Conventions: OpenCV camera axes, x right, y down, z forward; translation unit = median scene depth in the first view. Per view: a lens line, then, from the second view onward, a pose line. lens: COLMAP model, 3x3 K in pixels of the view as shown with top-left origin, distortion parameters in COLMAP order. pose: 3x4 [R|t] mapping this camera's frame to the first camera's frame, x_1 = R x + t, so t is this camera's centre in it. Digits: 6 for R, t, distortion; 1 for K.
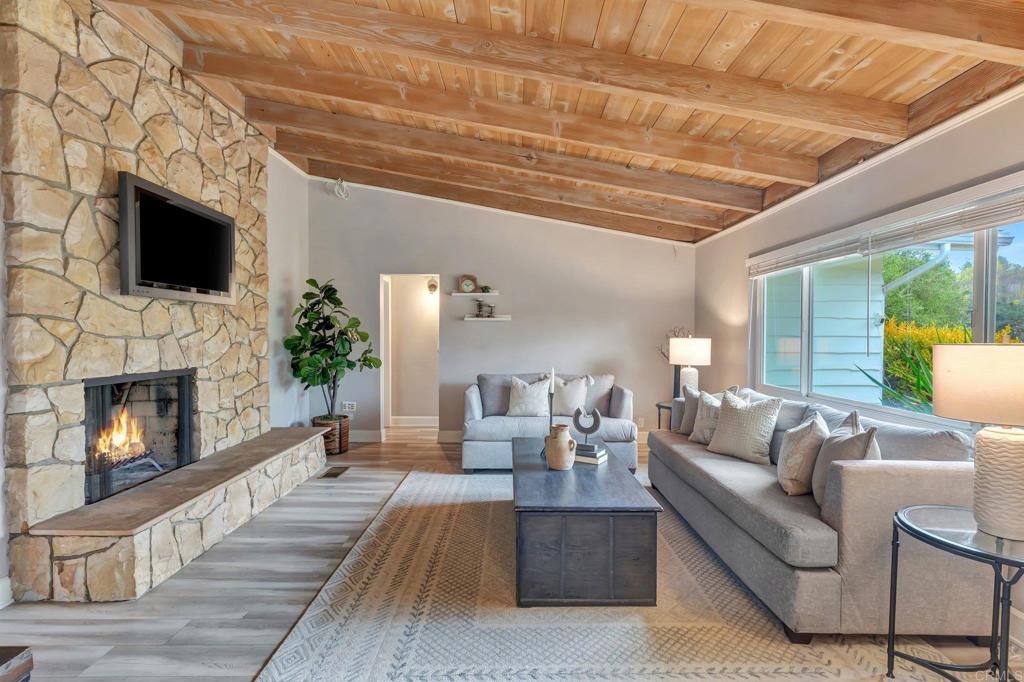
lens RADIAL K [[508.0, 0, 512.0], [0, 508.0, 341.0], [0, 0, 1]] dist [0.000867, 0.000156]
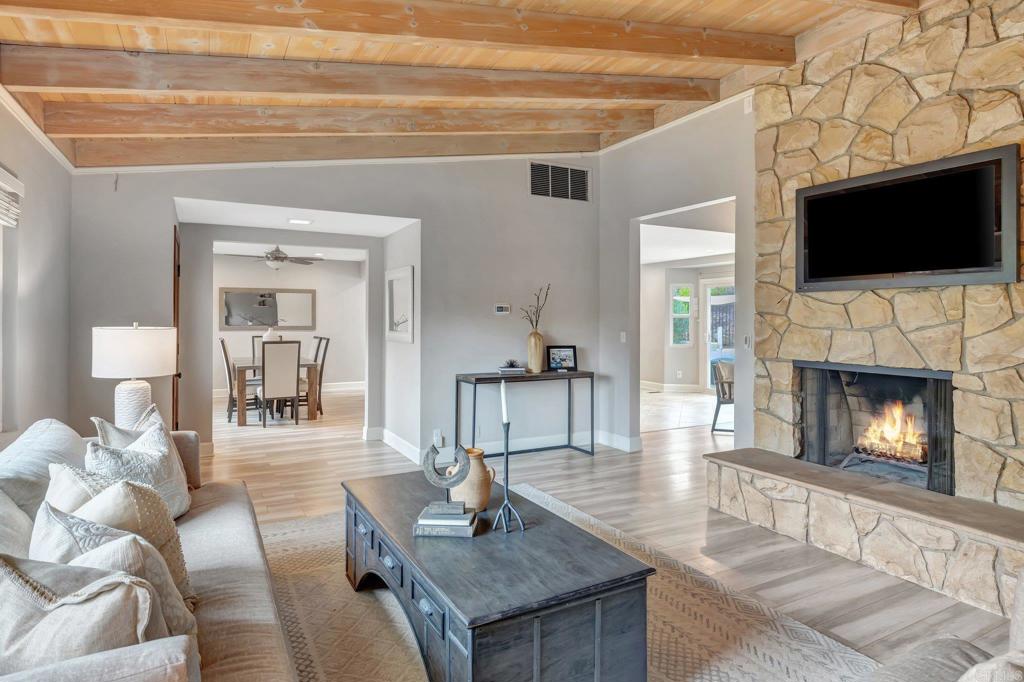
lens RADIAL K [[575.7, 0, 515.0], [0, 575.7, 315.8], [0, 0, 1]] dist [0.000721, 0.000418]
pose [[-0.880841, -0.003908, -0.473397, 0.441345], [-0.008698, 0.999931, 0.007929, -0.039064], [0.473333, 0.011102, -0.880814, 1.782824]]
